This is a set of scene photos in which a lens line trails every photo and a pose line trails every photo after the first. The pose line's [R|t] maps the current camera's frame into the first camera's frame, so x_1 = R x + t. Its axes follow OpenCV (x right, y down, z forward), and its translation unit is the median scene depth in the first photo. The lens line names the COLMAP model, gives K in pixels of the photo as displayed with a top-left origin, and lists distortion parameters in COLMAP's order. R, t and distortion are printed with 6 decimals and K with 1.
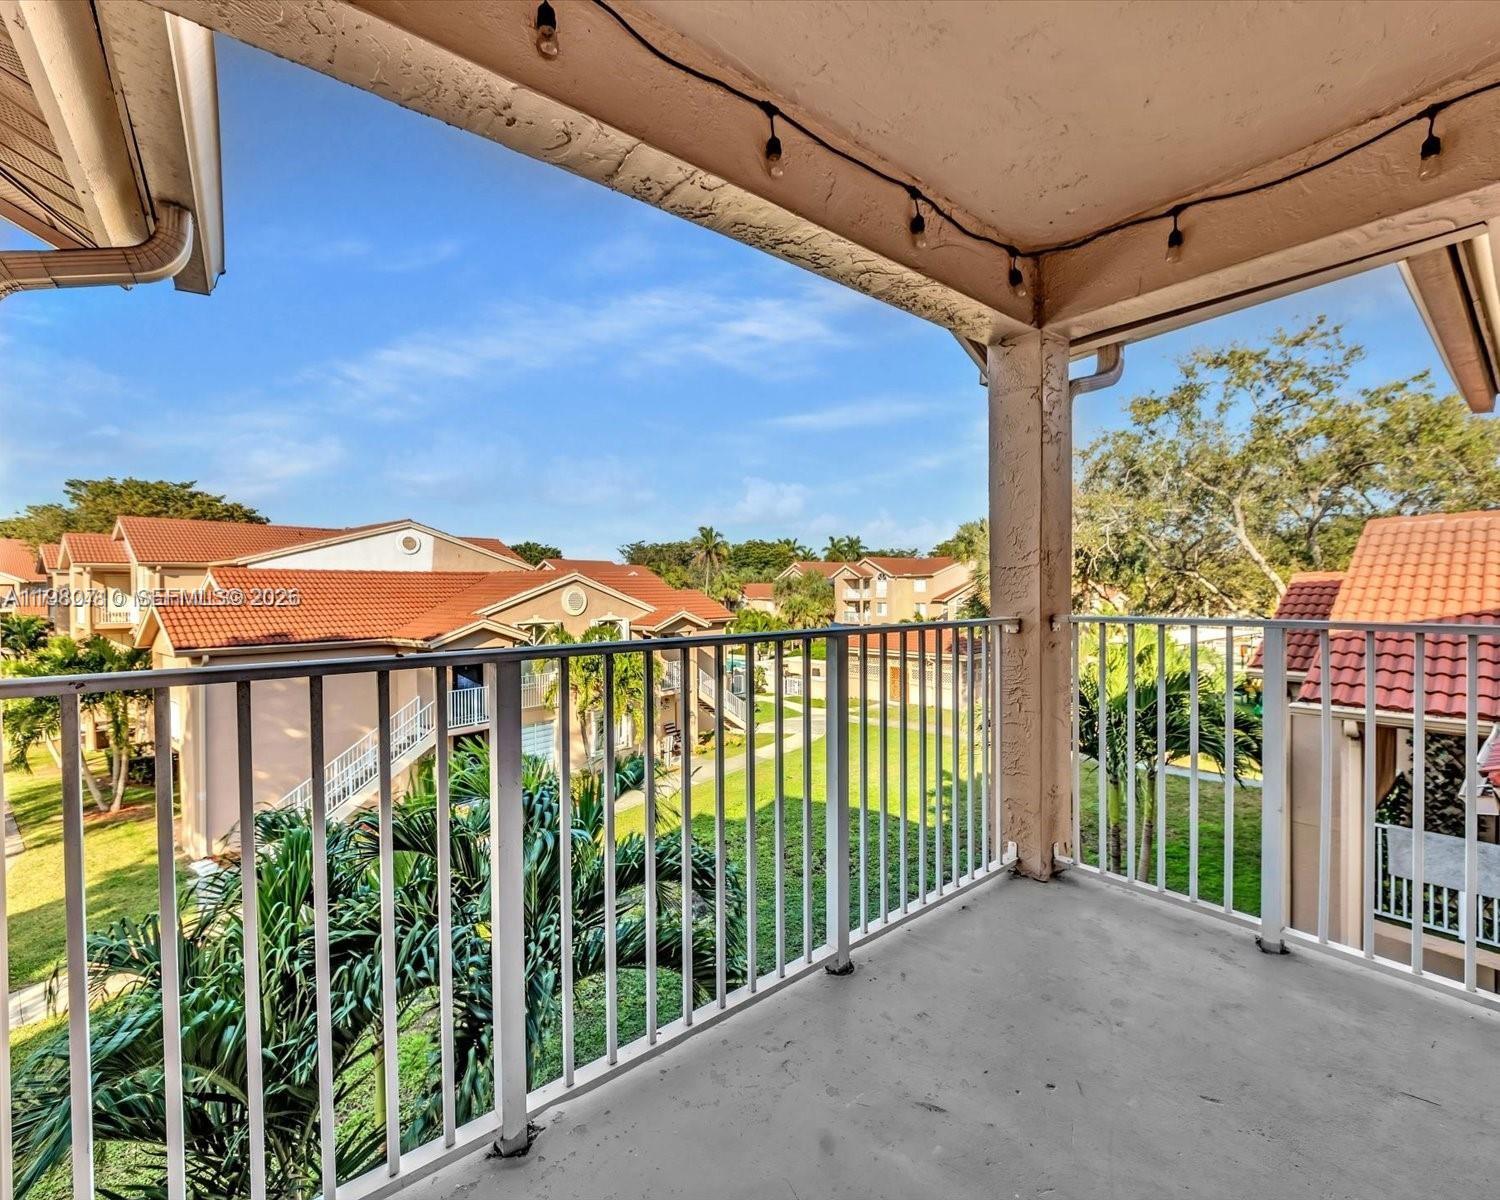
lens RADIAL K [[650.3, 0, 753.0], [0, 650.3, 599.0], [0, 0, 1]] dist [-0.002059, -0.001127]
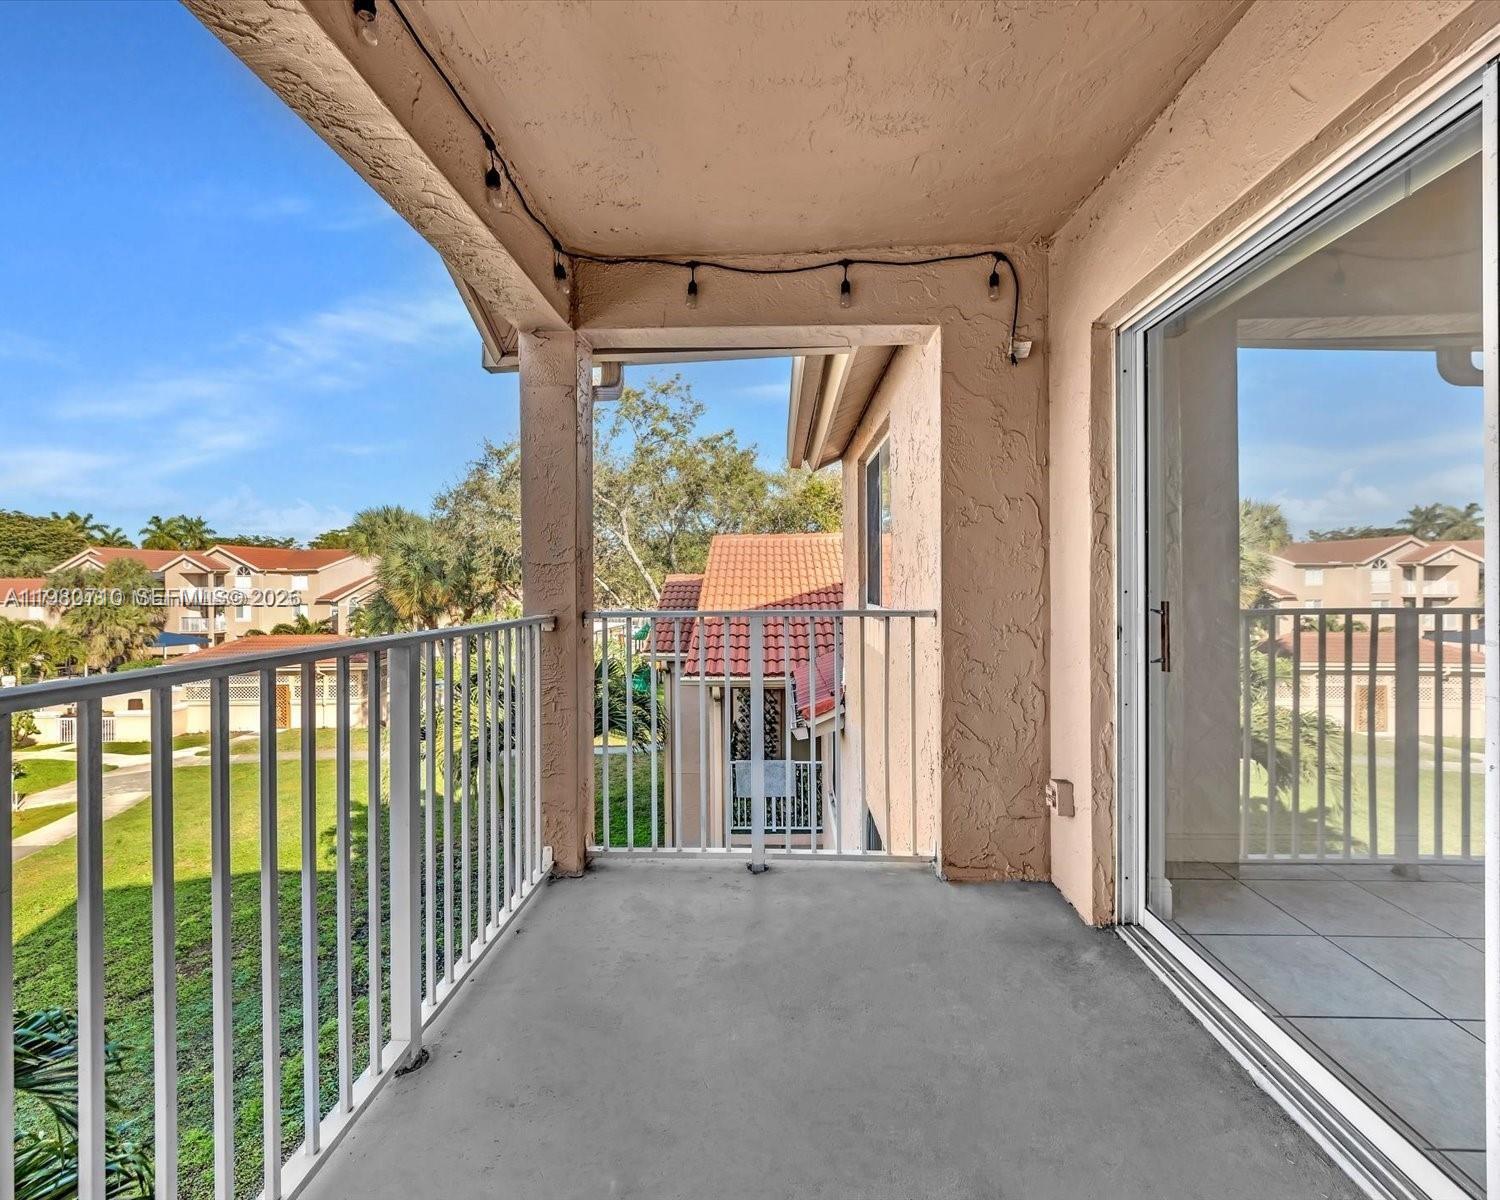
lens RADIAL K [[673.3, 0, 754.6], [0, 673.3, 585.1], [0, 0, 1]] dist [0.001448, -0.000588]
pose [[0.660524, 0.003372, 0.750797, -0.050566], [0.010422, 0.999852, -0.013660, -0.000037], [-0.750732, 0.016847, 0.660392, 0.031553]]
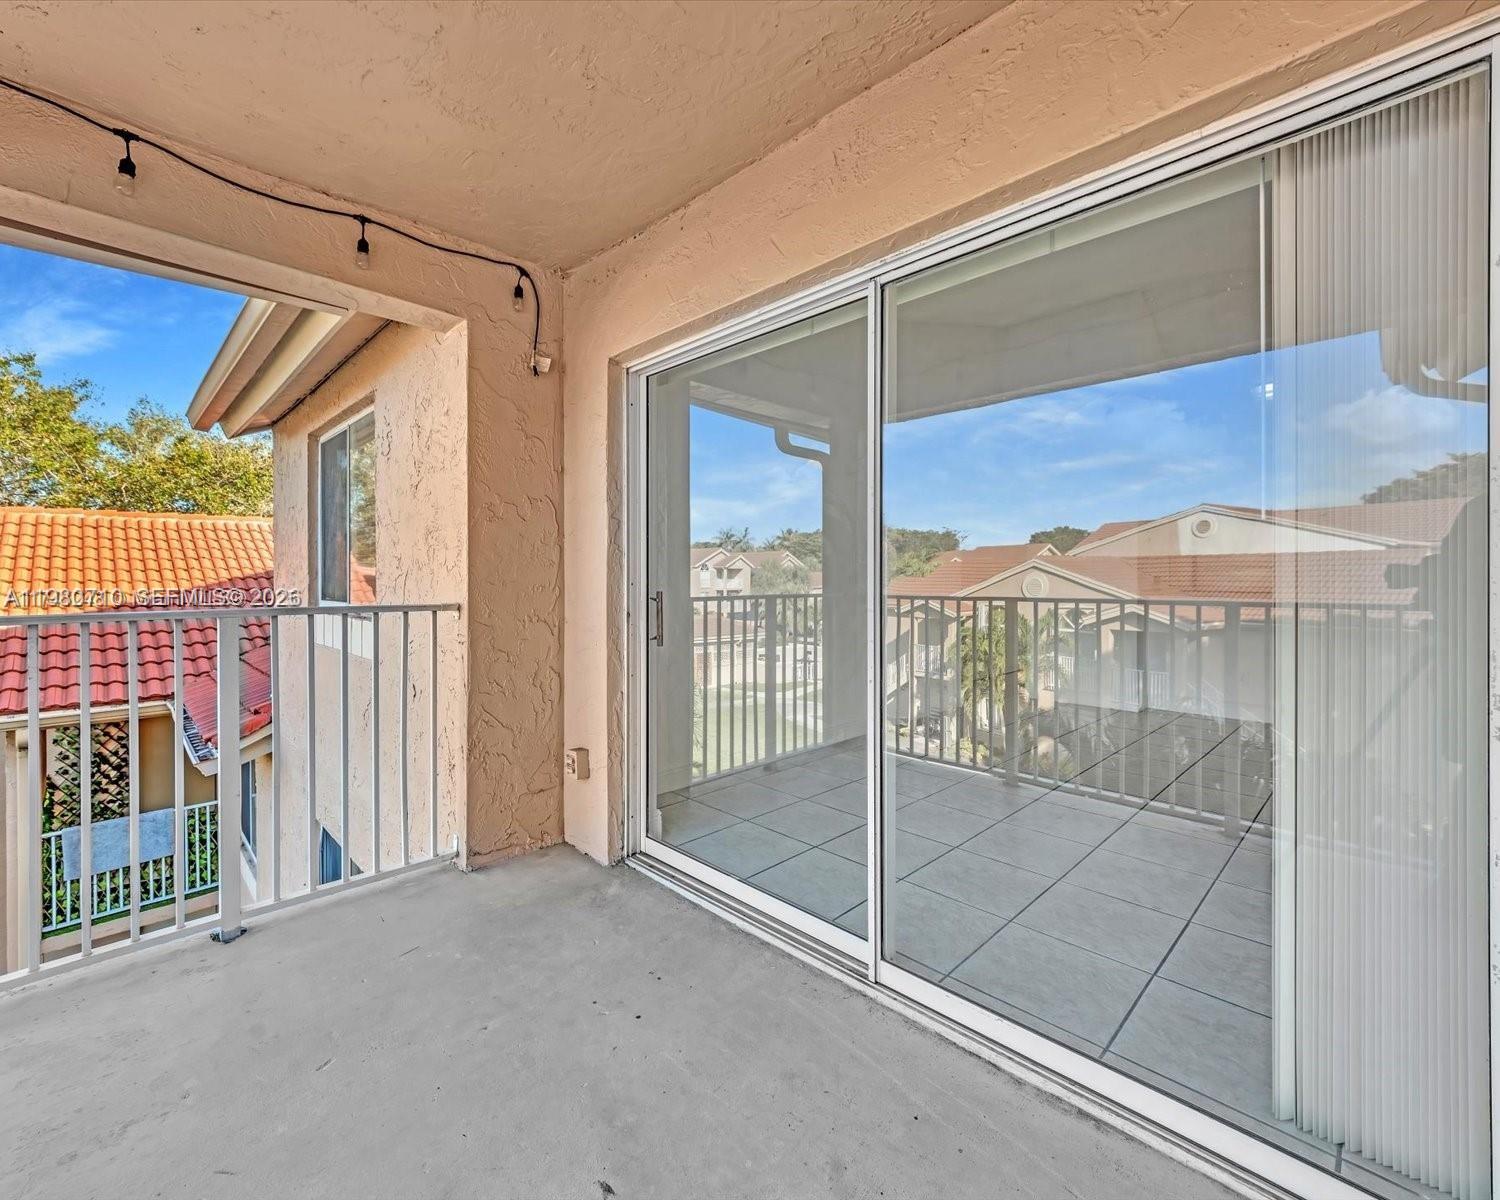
lens RADIAL K [[656.7, 0, 741.2], [0, 656.7, 579.2], [0, 0, 1]] dist [0.012574, -0.000639]
pose [[-0.092320, 0.006776, 0.995706, -0.077492], [0.016360, 0.999852, -0.005287, 0.000809], [-0.995595, 0.015802, -0.092417, 0.075850]]
